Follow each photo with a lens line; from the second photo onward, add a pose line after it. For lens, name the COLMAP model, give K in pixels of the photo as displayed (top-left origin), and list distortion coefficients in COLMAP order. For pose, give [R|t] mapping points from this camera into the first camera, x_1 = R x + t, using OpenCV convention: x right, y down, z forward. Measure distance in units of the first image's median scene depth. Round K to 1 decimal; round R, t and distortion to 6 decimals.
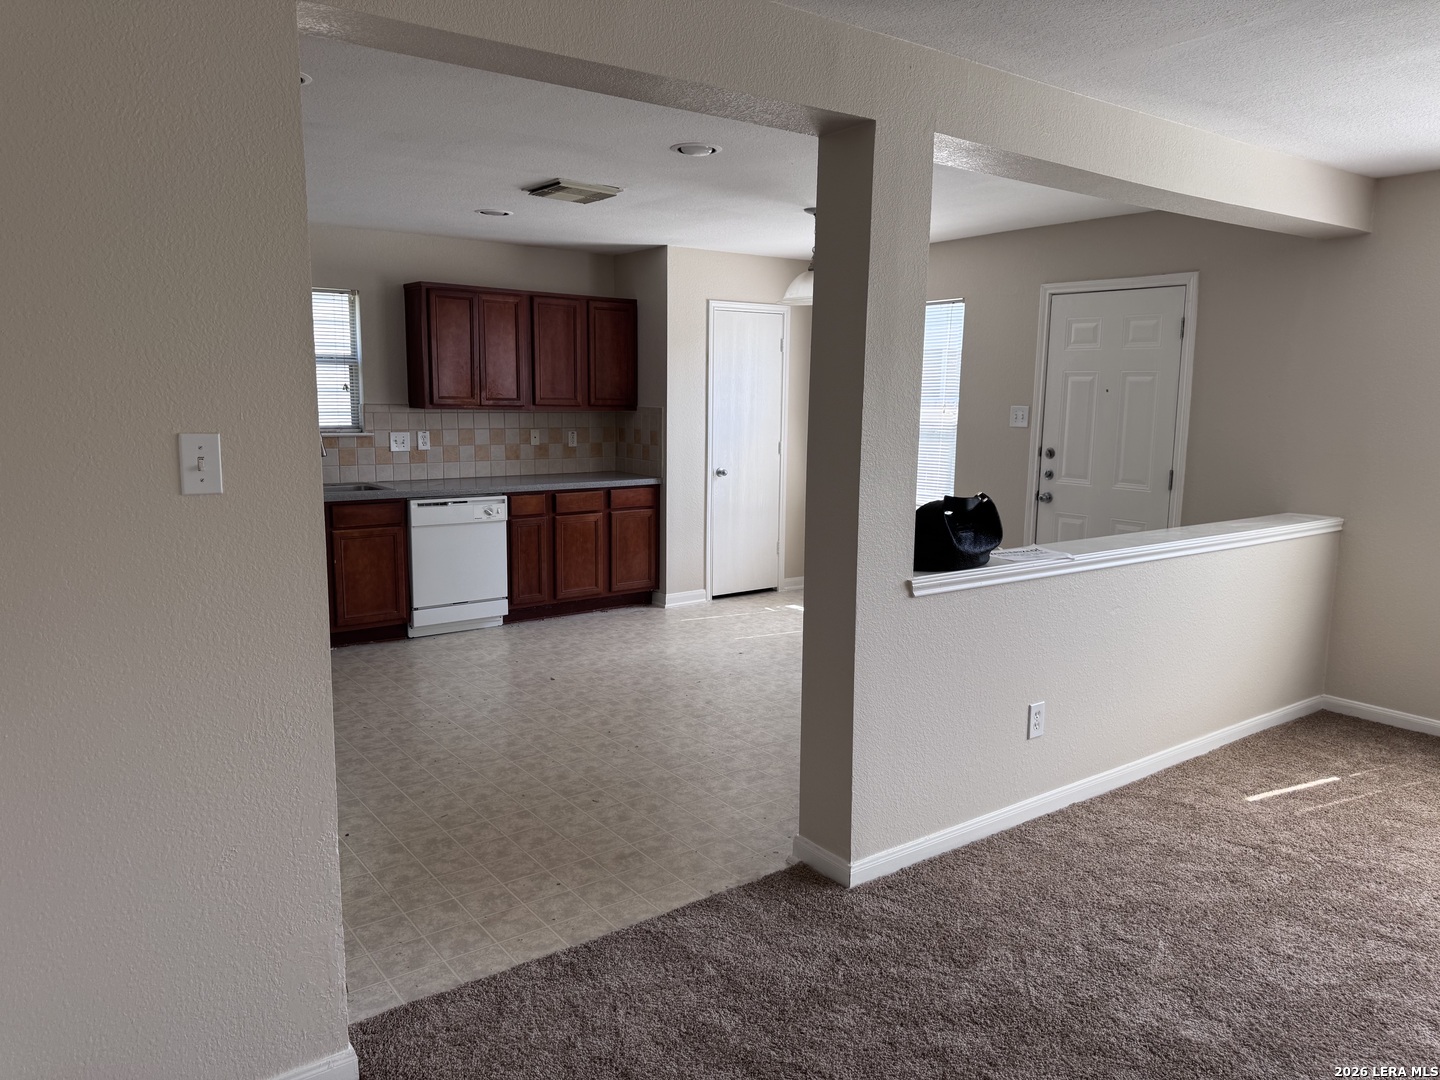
lens RADIAL K [[1005.0, 0, 722.6], [0, 1005.0, 546.8], [0, 0, 1]] dist [0.090434, -0.056358]
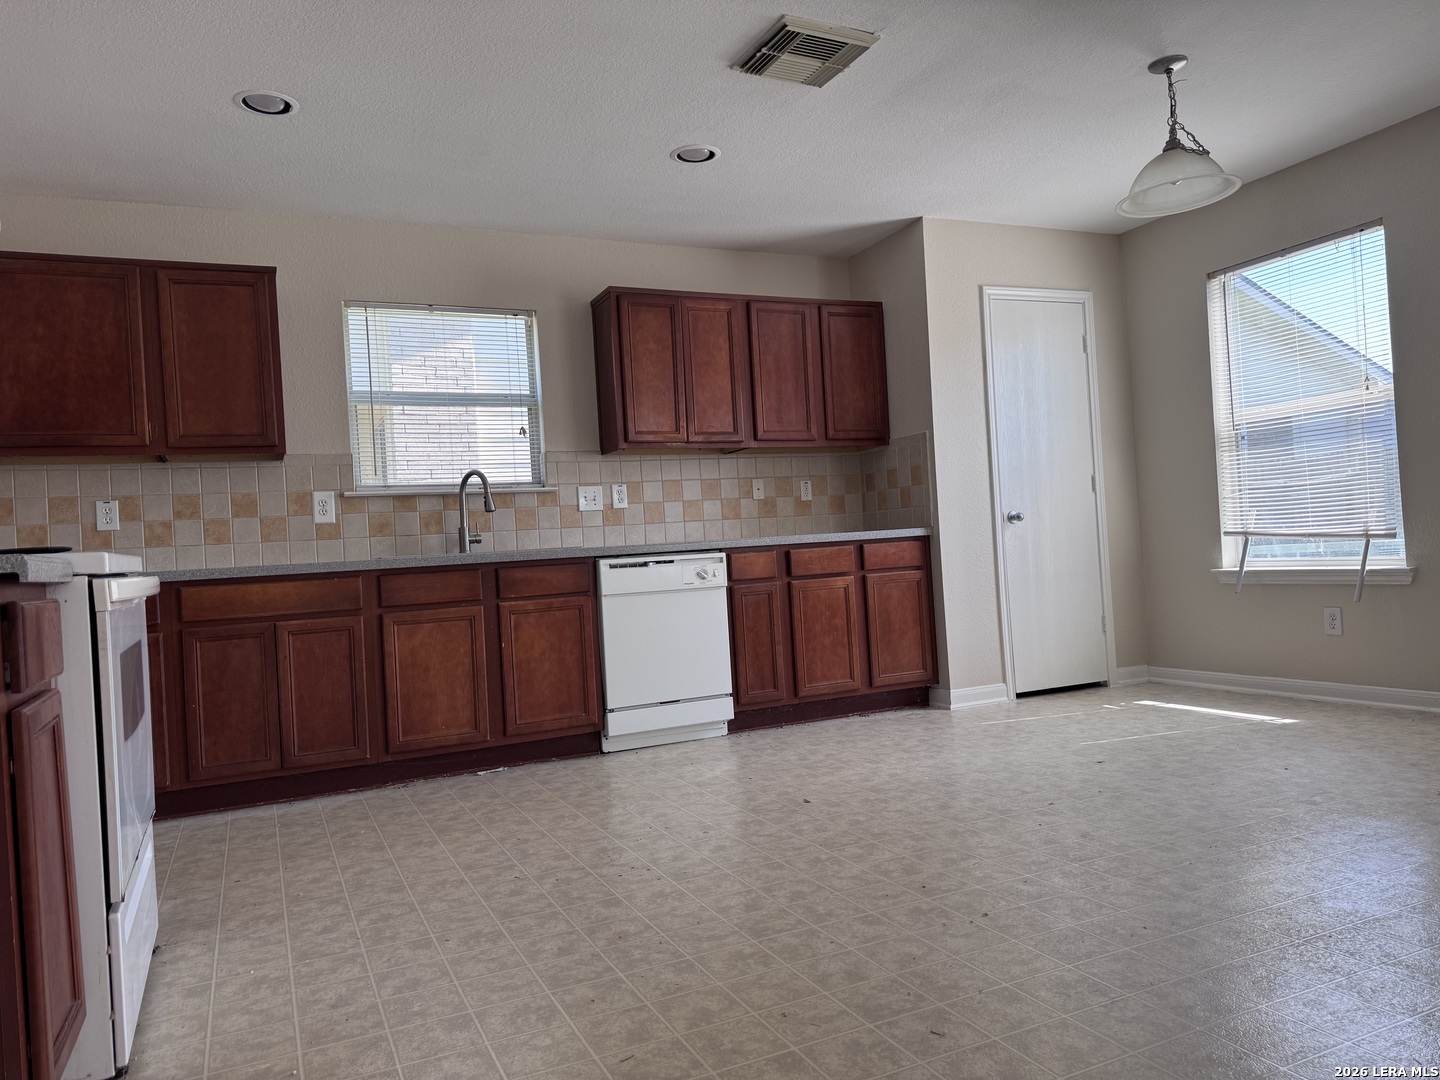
lens RADIAL K [[1005.0, 0, 715.2], [0, 1005.0, 533.6], [0, 0, 1]] dist [0.090434, -0.056358]
pose [[0.974274, -0.075249, -0.212434, -0.064531], [0.038793, 0.984537, -0.170828, 0.060115], [0.222004, 0.158192, 0.962128, 0.291130]]
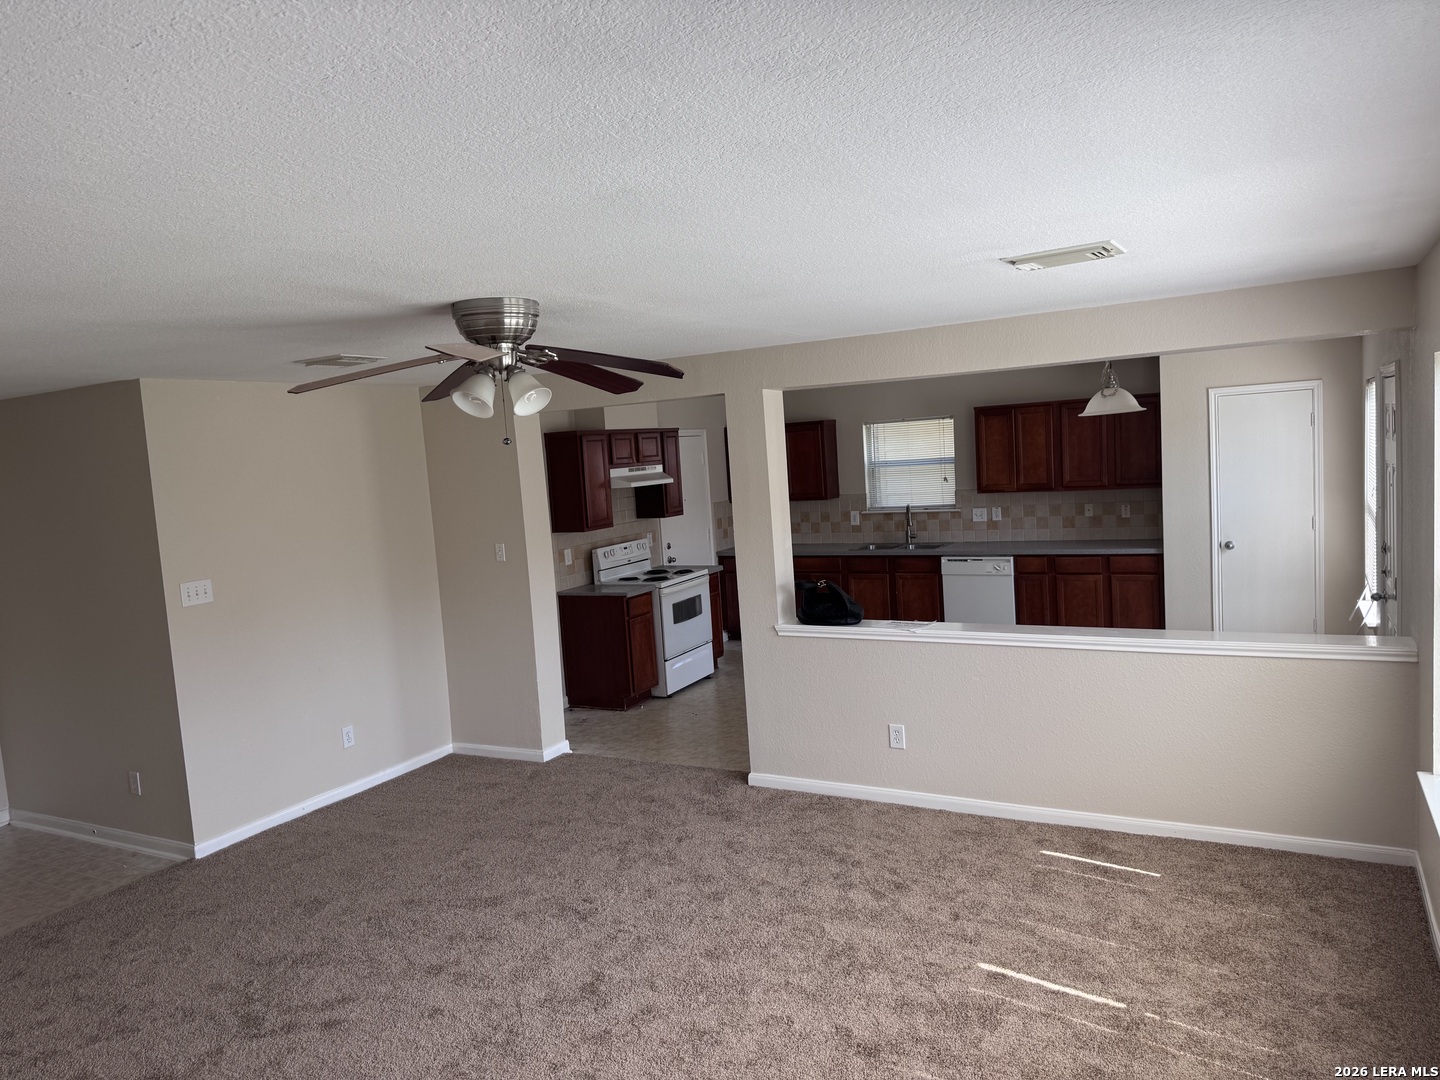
lens RADIAL K [[1005.0, 0, 715.4], [0, 1005.0, 548.8], [0, 0, 1]] dist [0.090434, -0.056358]
pose [[0.405038, 0.053016, -0.912761, 0.859327], [-0.071098, 0.997121, 0.026366, -0.068652], [0.911531, 0.054217, 0.407641, 0.082118]]
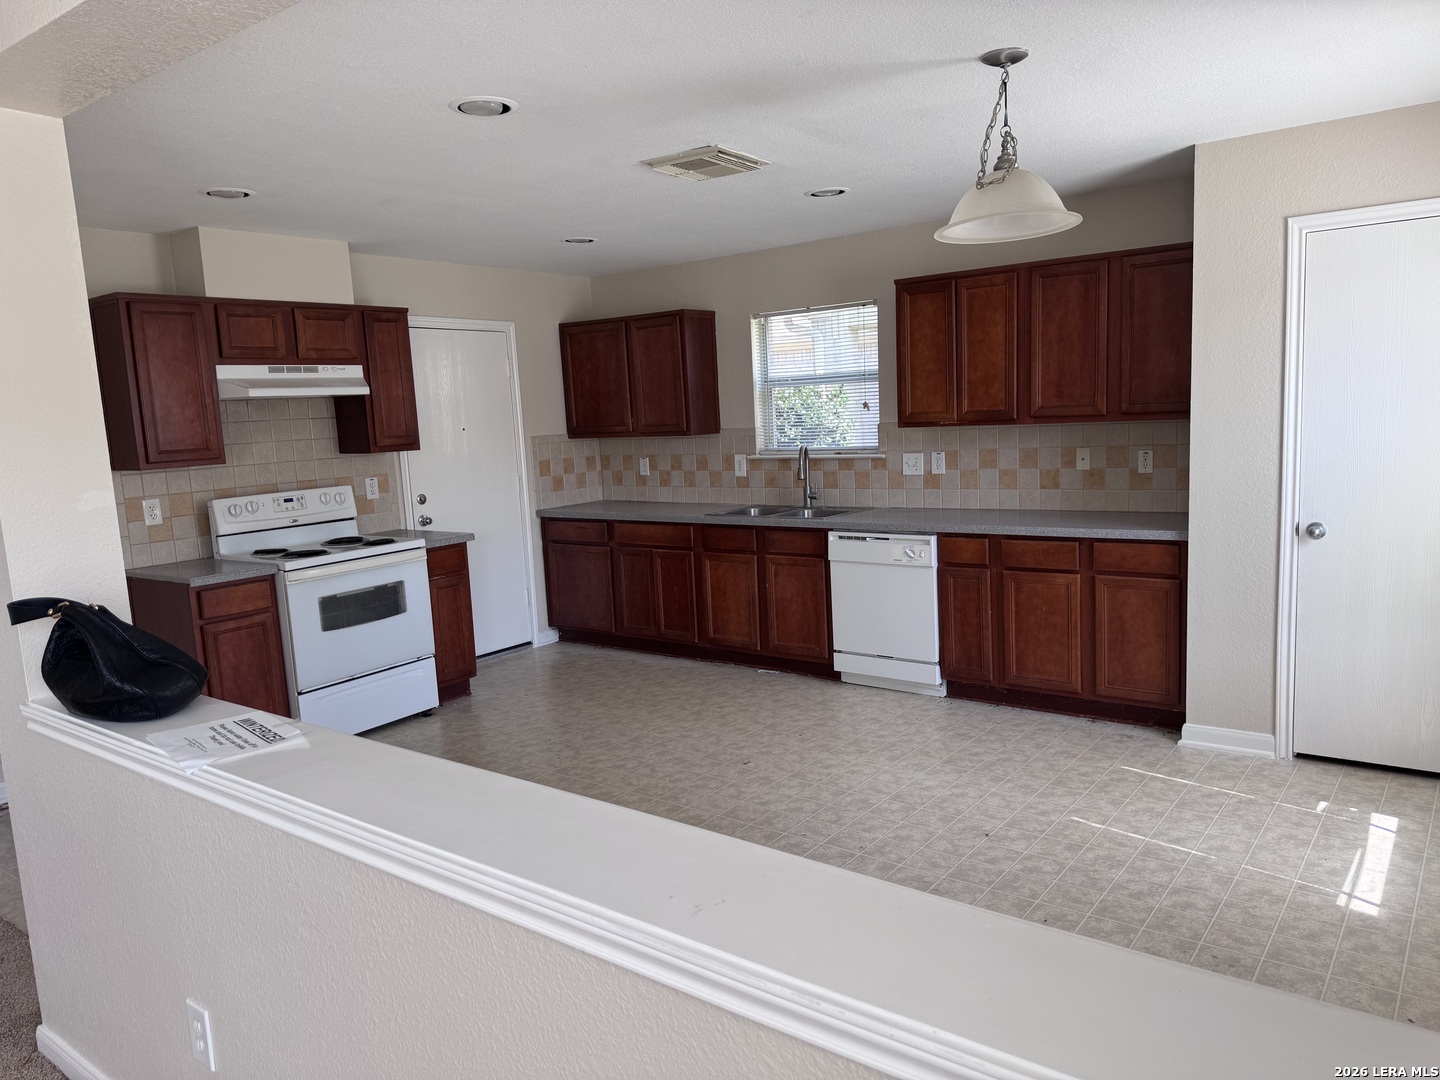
lens RADIAL K [[1005.0, 0, 723.6], [0, 1005.0, 553.1], [0, 0, 1]] dist [0.090434, -0.056358]
pose [[0.273138, 0.112866, -0.955331, 0.494602], [-0.096536, 0.991296, 0.089515, -0.091763], [0.957119, 0.067774, 0.281656, 0.617420]]
